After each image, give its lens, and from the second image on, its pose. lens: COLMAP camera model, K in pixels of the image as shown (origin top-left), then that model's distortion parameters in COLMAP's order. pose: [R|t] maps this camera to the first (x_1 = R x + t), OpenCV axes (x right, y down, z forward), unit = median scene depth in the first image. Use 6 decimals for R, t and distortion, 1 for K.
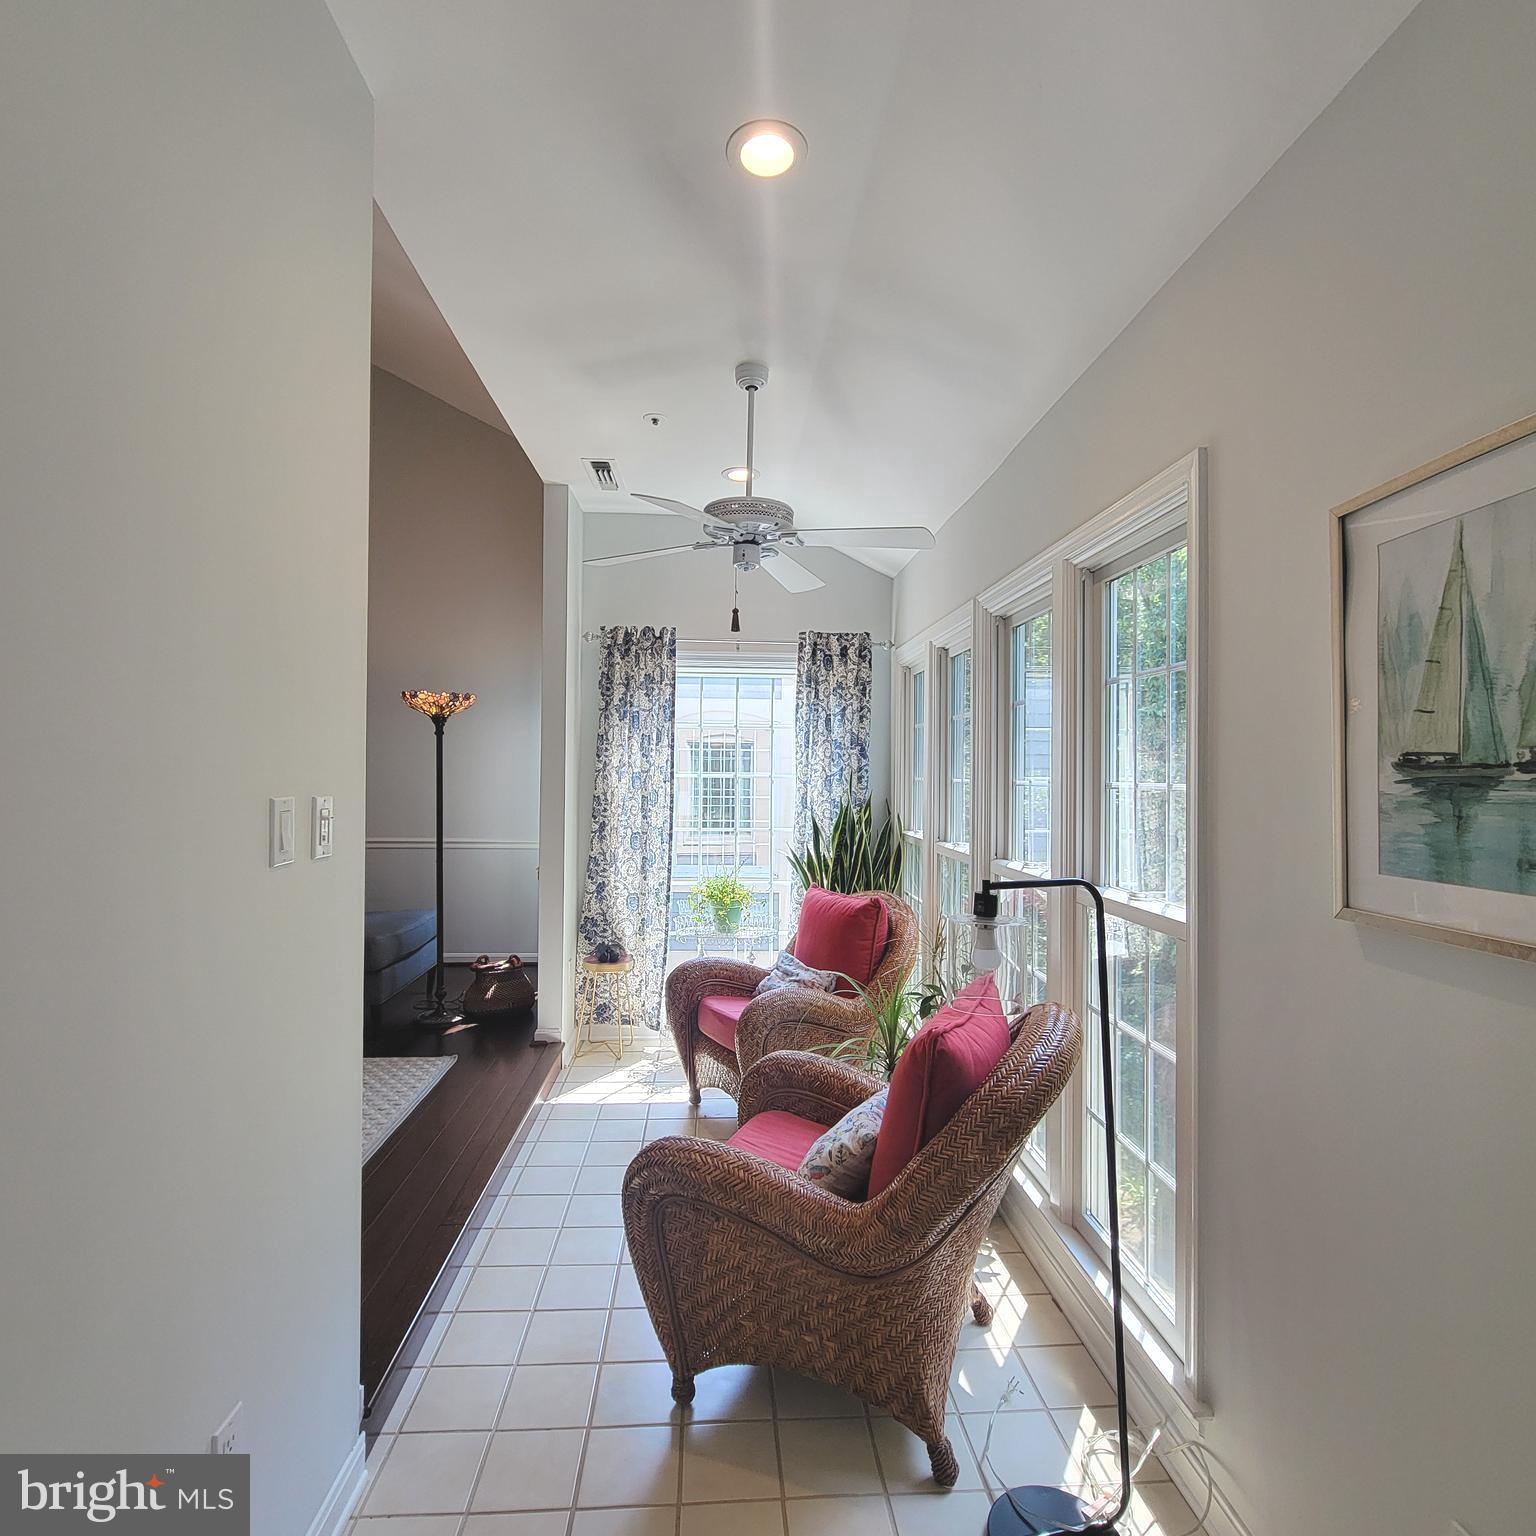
lens RADIAL K [[837.0, 0, 758.5], [0, 837.0, 765.4], [0, 0, 1]] dist [0.001542, -0.001426]
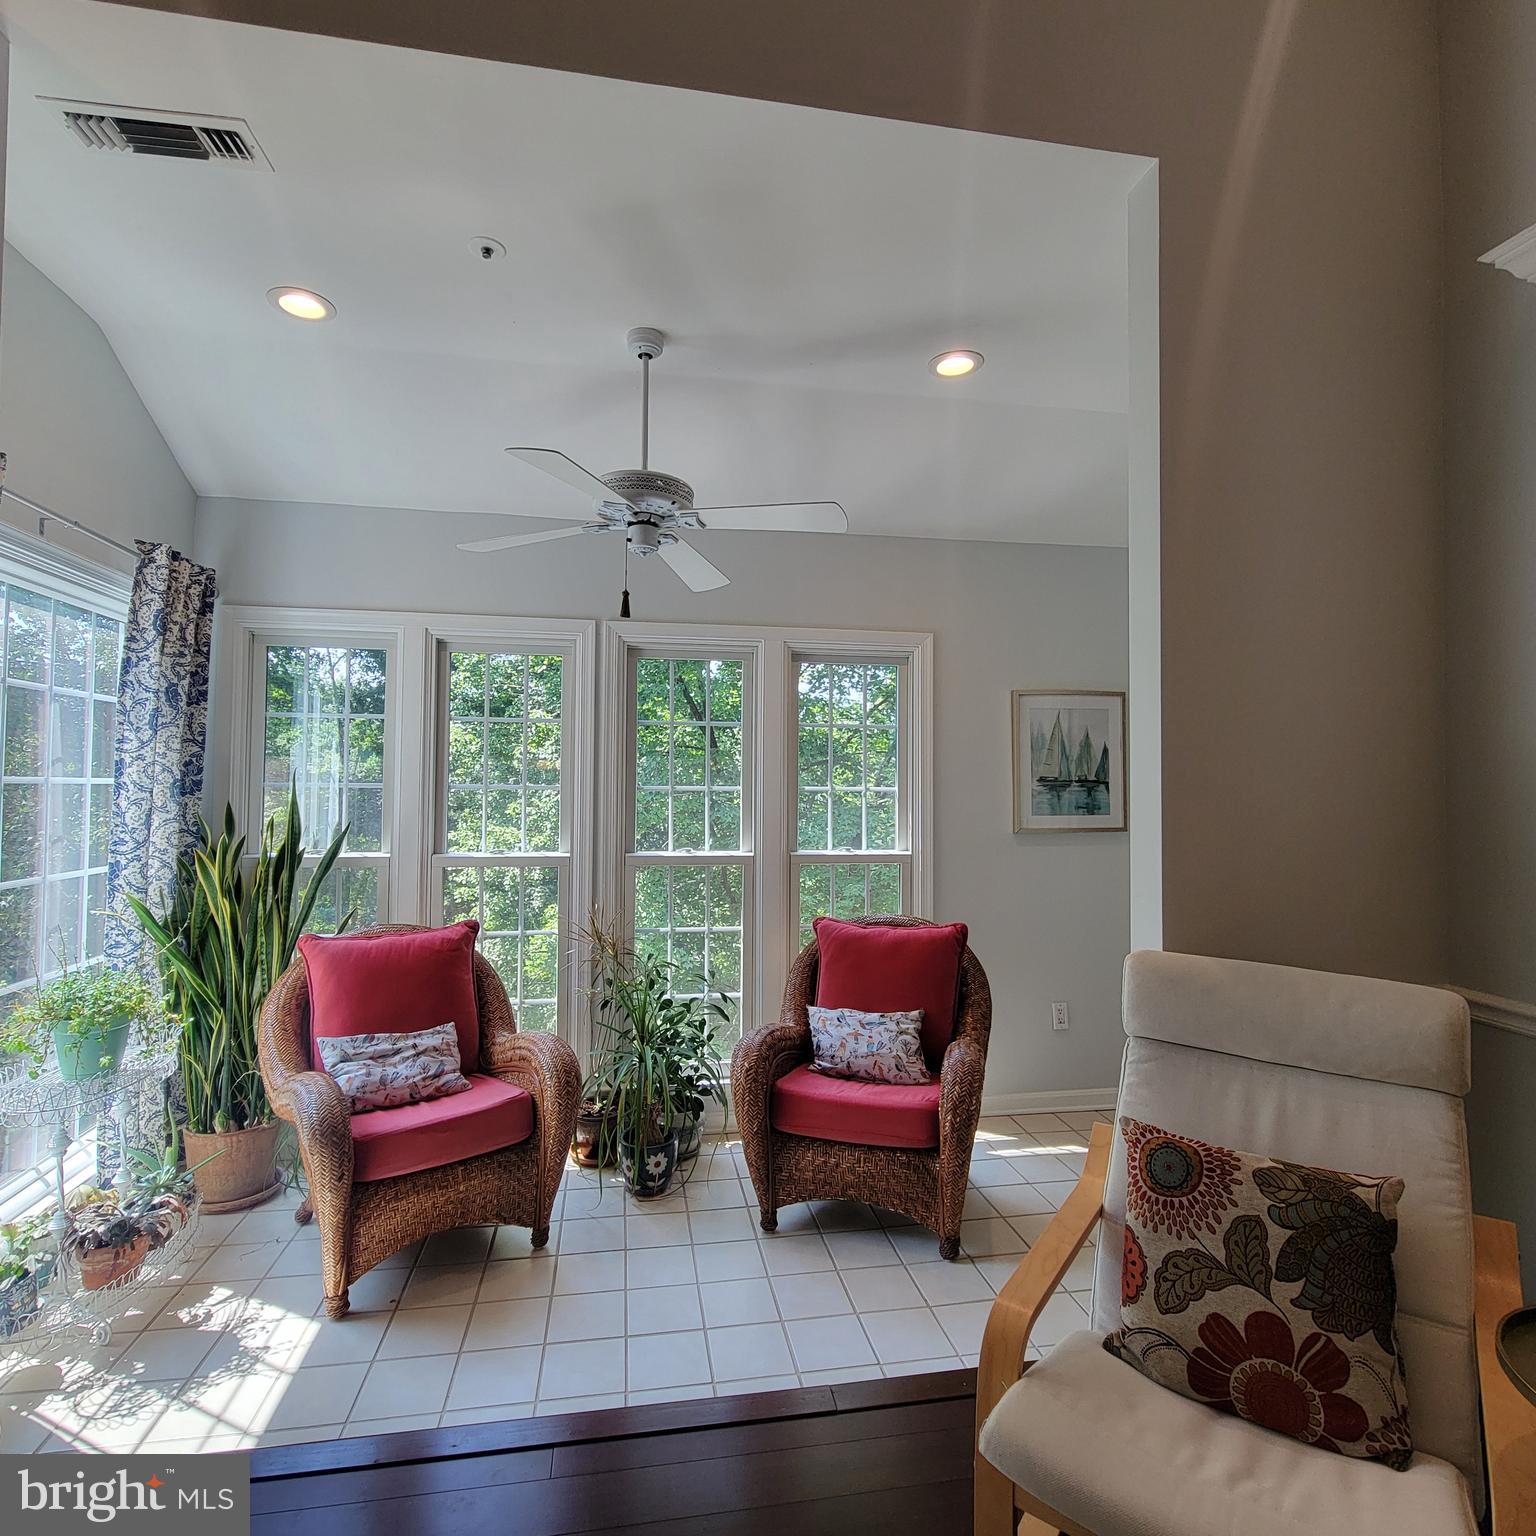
lens RADIAL K [[837.0, 0, 762.4], [0, 837.0, 767.1], [0, 0, 1]] dist [0.001542, -0.001426]
pose [[-0.106795, 0.017668, 0.994124, -0.606539], [-0.016932, 0.999665, -0.019585, 0.007774], [-0.994137, -0.018924, -0.106460, 0.637182]]
